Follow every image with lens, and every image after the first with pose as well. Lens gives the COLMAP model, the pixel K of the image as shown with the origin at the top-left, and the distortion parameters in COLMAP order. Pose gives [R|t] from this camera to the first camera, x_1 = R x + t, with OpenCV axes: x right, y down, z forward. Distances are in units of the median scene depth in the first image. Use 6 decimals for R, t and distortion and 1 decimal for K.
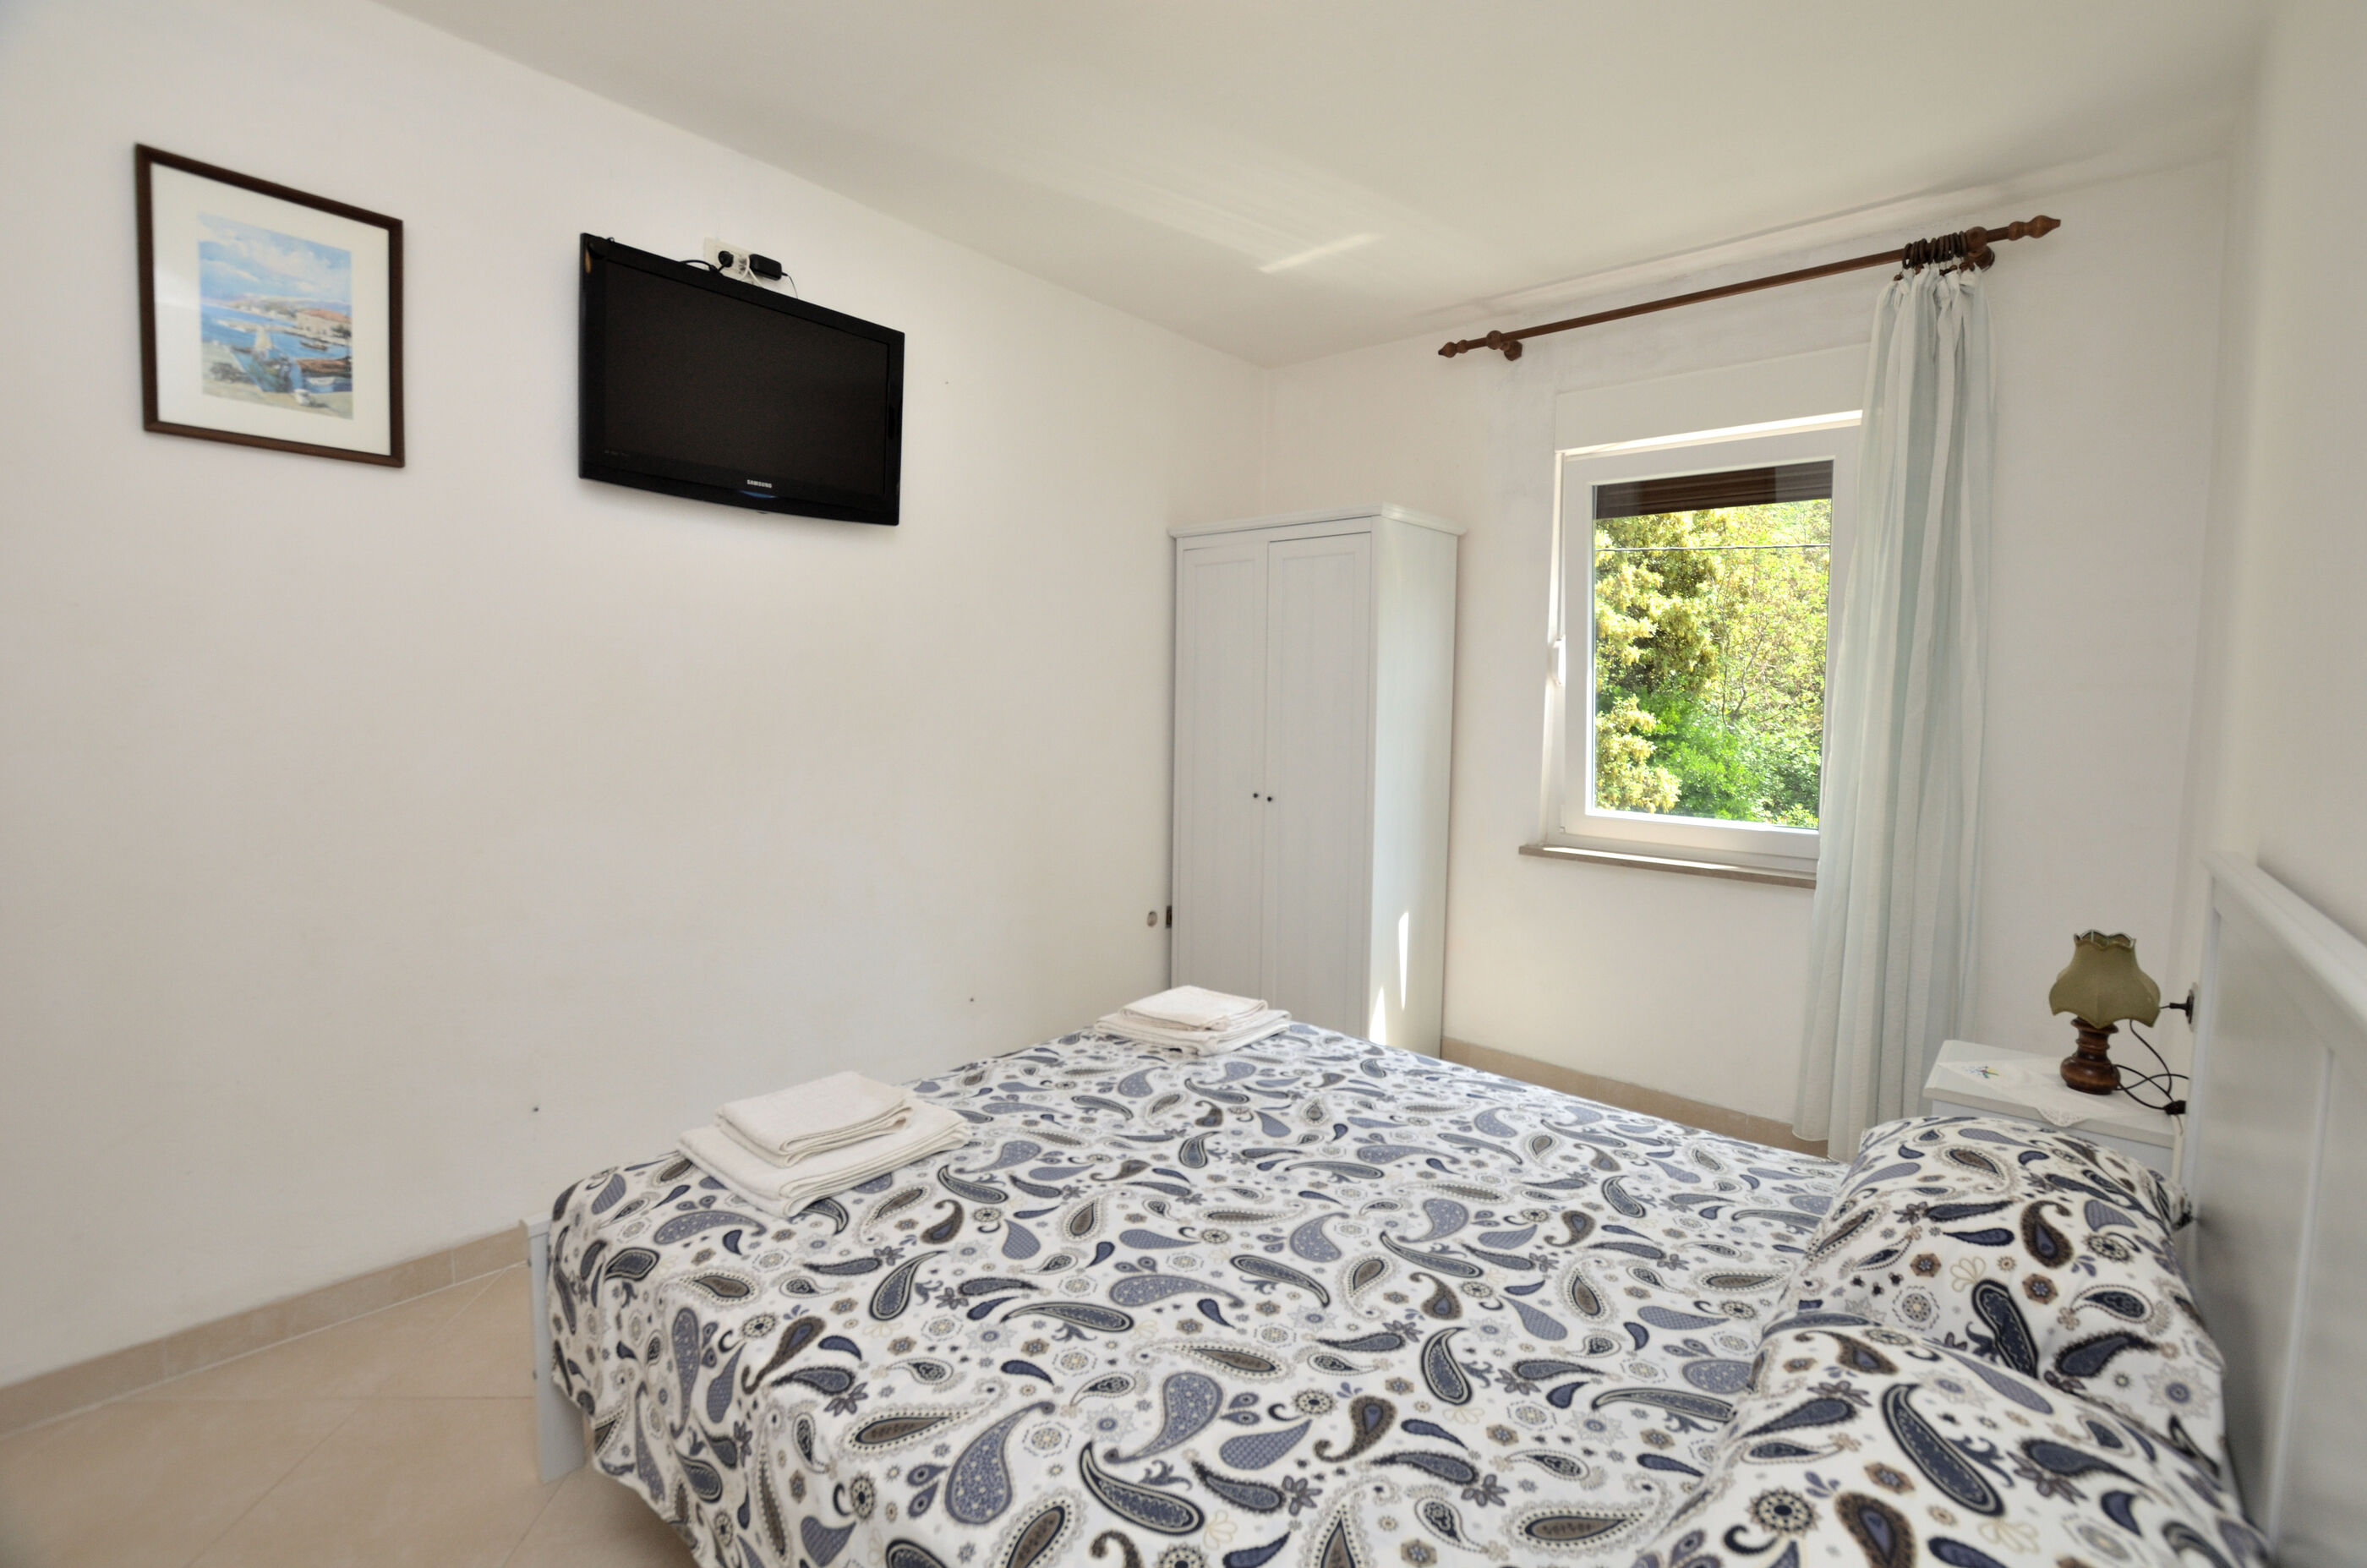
lens RADIAL K [[1042.9, 0, 1202.5], [0, 1042.9, 777.0], [0, 0, 1]] dist [-0.028512, 0.000013]
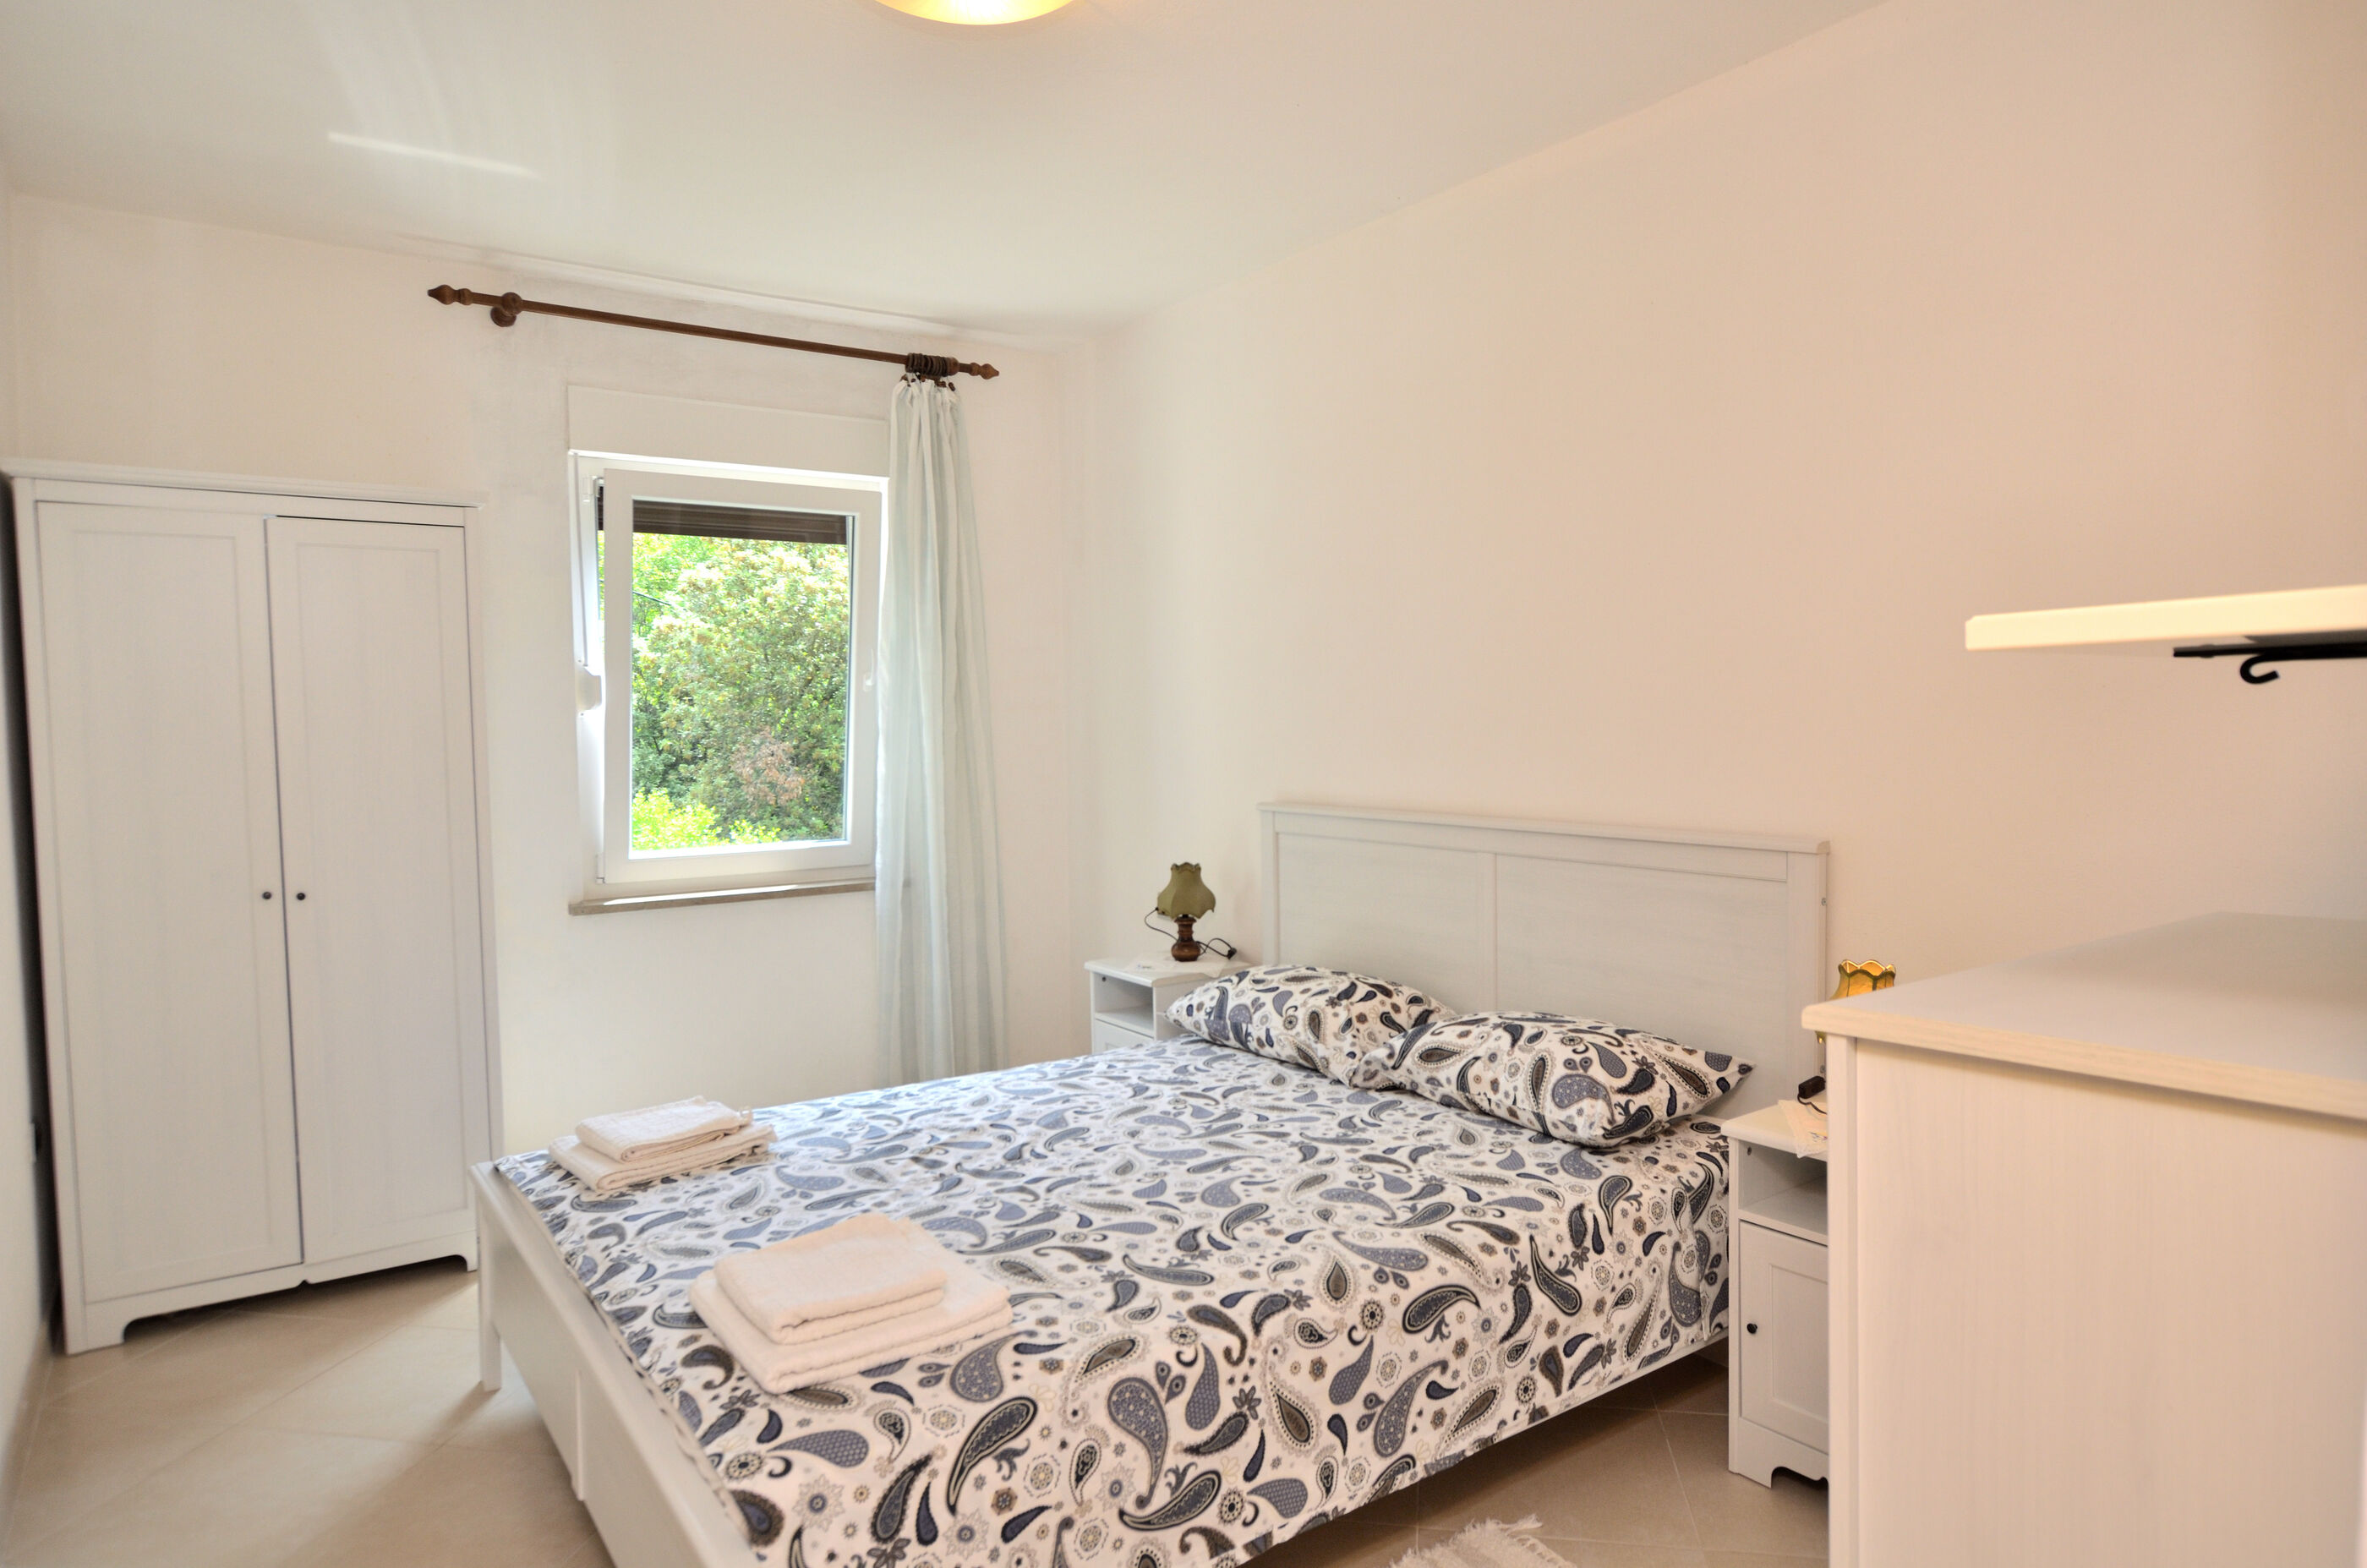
lens RADIAL K [[1440.9, 0, 1183.5], [0, 1440.9, 784.0], [0, 0, 1]] dist [-0.023082, -0.000023]
pose [[0.239316, -0.070981, 0.968344, -1.966938], [0.089032, 0.994727, 0.050912, -0.133877], [-0.966851, 0.074030, 0.244373, 0.616345]]
